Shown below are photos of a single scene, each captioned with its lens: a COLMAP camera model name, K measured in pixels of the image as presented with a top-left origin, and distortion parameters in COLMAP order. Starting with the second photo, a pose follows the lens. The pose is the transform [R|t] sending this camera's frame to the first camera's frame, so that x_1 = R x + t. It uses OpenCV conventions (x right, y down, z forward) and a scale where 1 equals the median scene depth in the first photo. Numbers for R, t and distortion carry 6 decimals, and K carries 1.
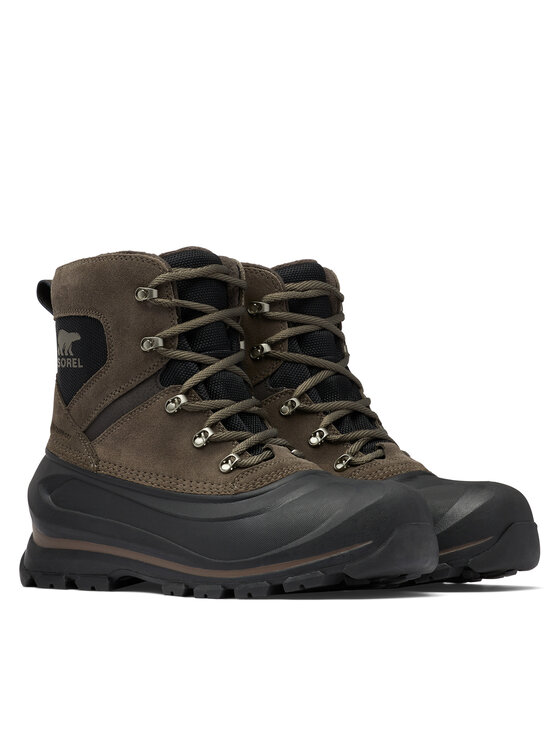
lens RADIAL K [[1779.6, 0, 279.9], [0, 1779.6, 374.1], [0, 0, 1]] dist [-0.514199, 0.000000]
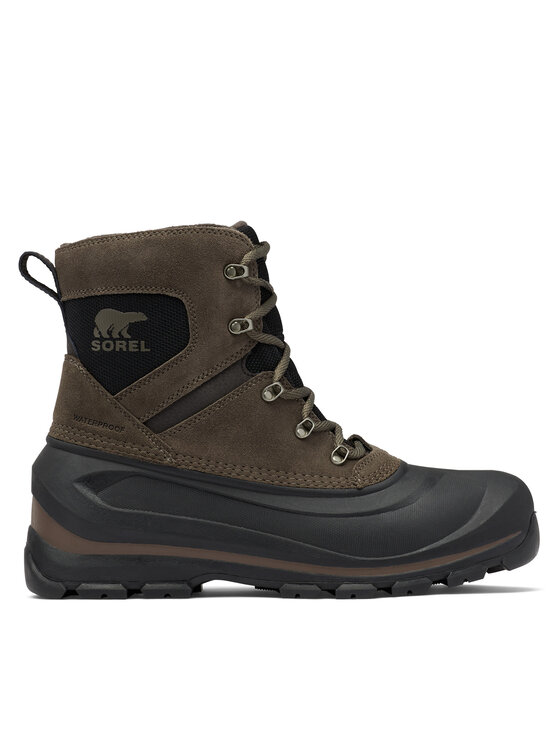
lens RADIAL K [[1779.6, 0, 280.0], [0, 1779.6, 371.9], [0, 0, 1]] dist [-0.514199, 0.000000]
pose [[0.914019, 0.003886, 0.405652, -0.426433], [-0.006893, 0.999959, 0.005951, 0.000960], [-0.405612, -0.008235, 0.914008, 0.150279]]
